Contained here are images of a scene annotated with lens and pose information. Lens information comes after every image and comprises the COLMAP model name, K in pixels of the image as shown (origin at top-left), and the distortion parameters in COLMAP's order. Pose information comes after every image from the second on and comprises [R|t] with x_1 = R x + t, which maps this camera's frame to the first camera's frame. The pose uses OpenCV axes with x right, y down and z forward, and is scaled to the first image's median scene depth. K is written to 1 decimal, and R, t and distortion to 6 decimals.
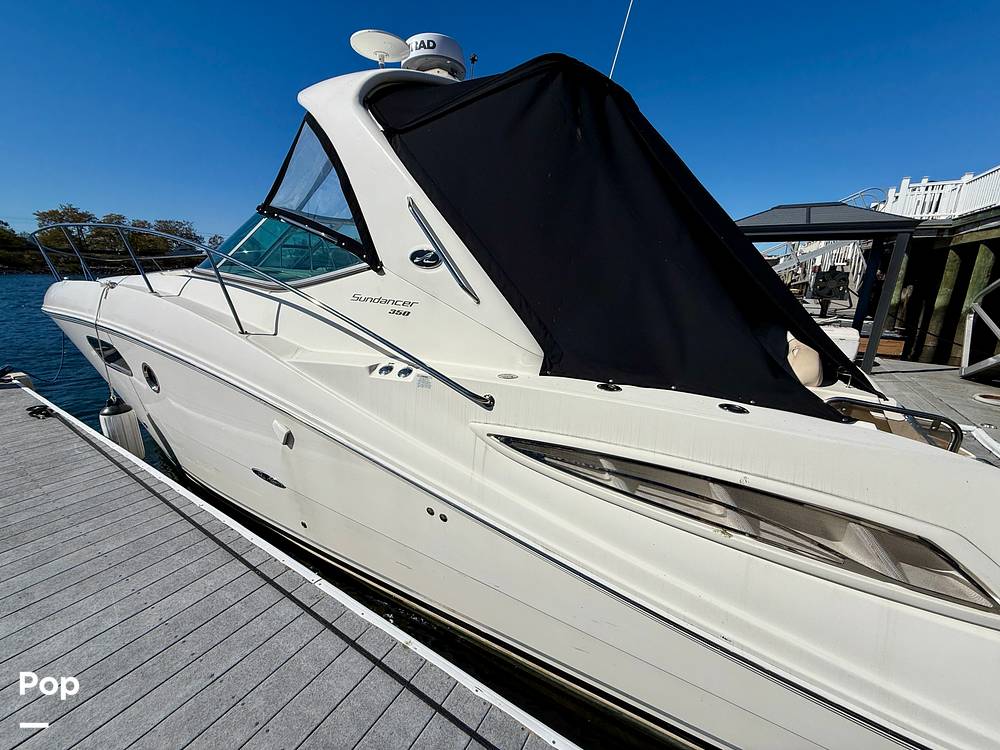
lens RADIAL K [[398.1, 0, 500.6], [0, 398.1, 375.2], [0, 0, 1]] dist [-0.000420, 0.000184]
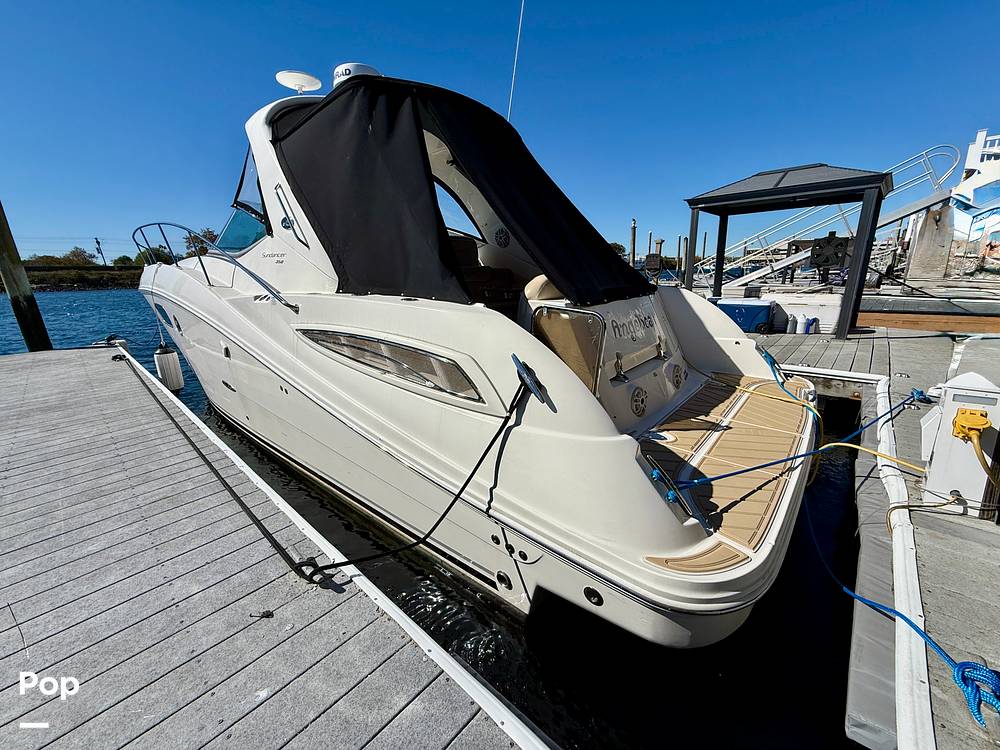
lens RADIAL K [[398.1, 0, 504.9], [0, 398.1, 374.8], [0, 0, 1]] dist [-0.000420, 0.000184]
pose [[0.980701, 0.011346, -0.195182, 0.728744], [-0.011213, 0.999936, 0.001786, 0.213051], [0.195190, 0.000437, 0.980765, -0.245650]]
